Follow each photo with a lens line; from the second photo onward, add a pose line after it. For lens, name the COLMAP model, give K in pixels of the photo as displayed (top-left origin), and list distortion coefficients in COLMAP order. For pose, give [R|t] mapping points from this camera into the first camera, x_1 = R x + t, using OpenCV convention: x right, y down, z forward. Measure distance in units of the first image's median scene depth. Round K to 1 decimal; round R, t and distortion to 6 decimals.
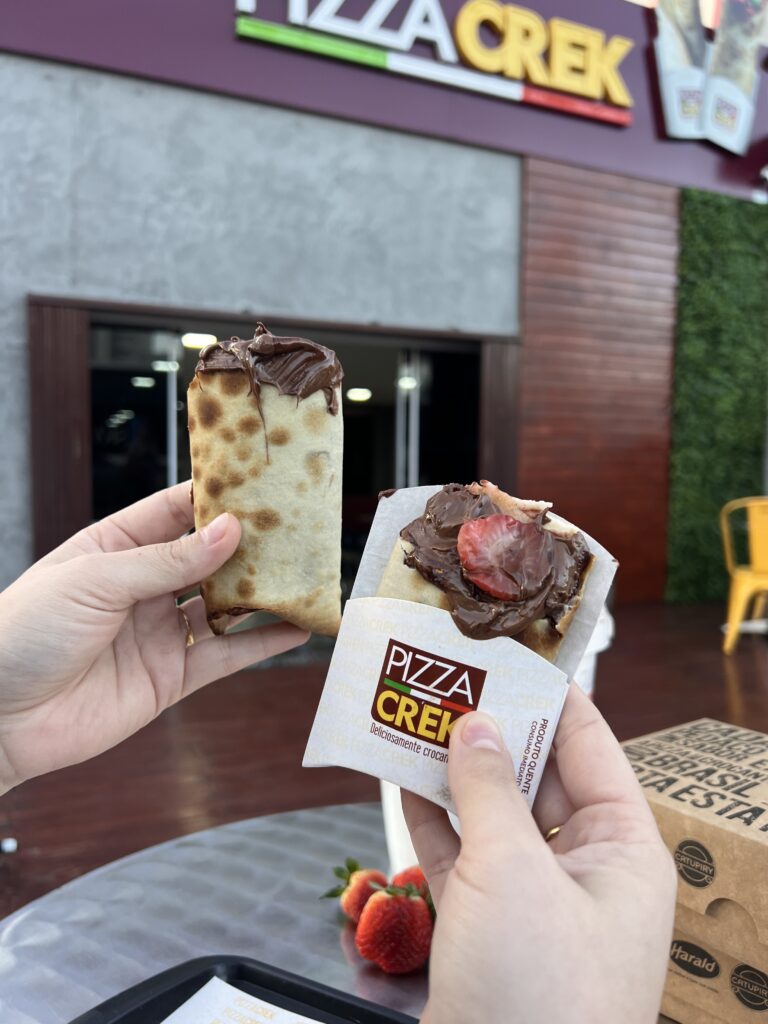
lens RADIAL K [[790.8, 0, 391.1], [0, 790.8, 506.5], [0, 0, 1]] dist [-0.001596, -0.018564]
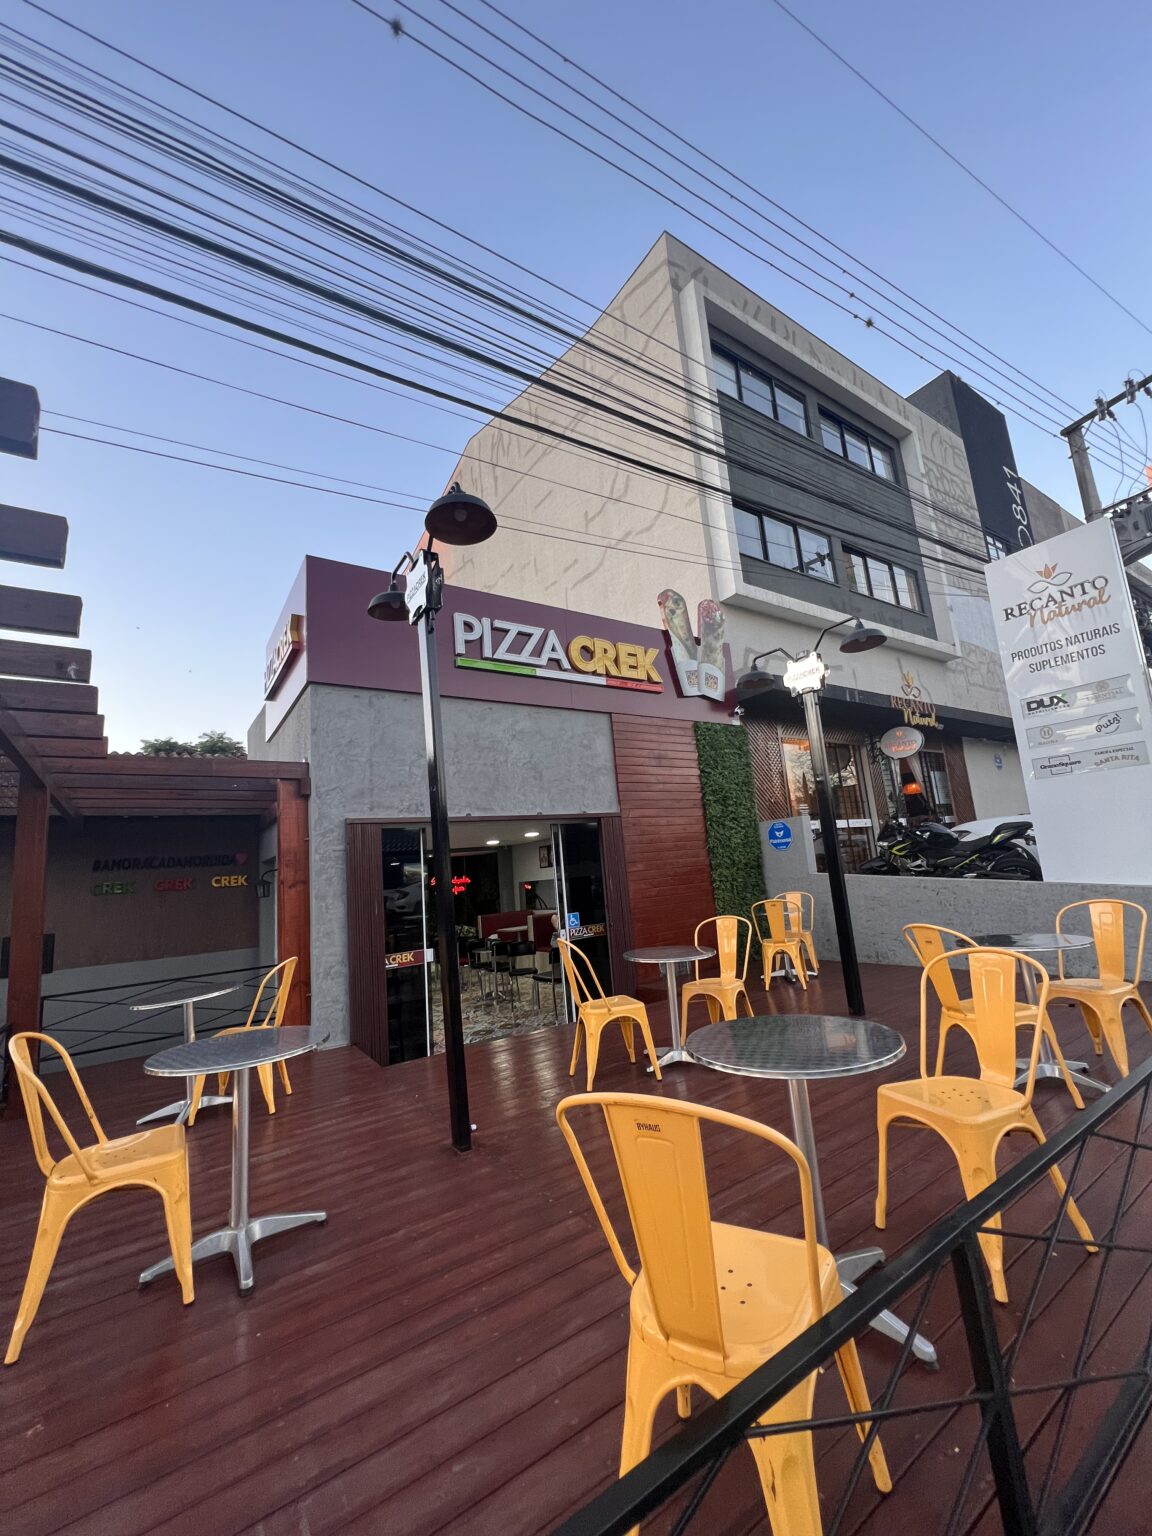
lens RADIAL K [[614.9, 0, 573.7], [0, 614.9, 758.5], [0, 0, 1]] dist [-0.000329, -0.000011]
pose [[0.980763, -0.064592, 0.184206, -0.180996], [0.108297, 0.965169, -0.238163, -0.025587], [-0.162407, 0.253530, 0.953597, -0.291243]]
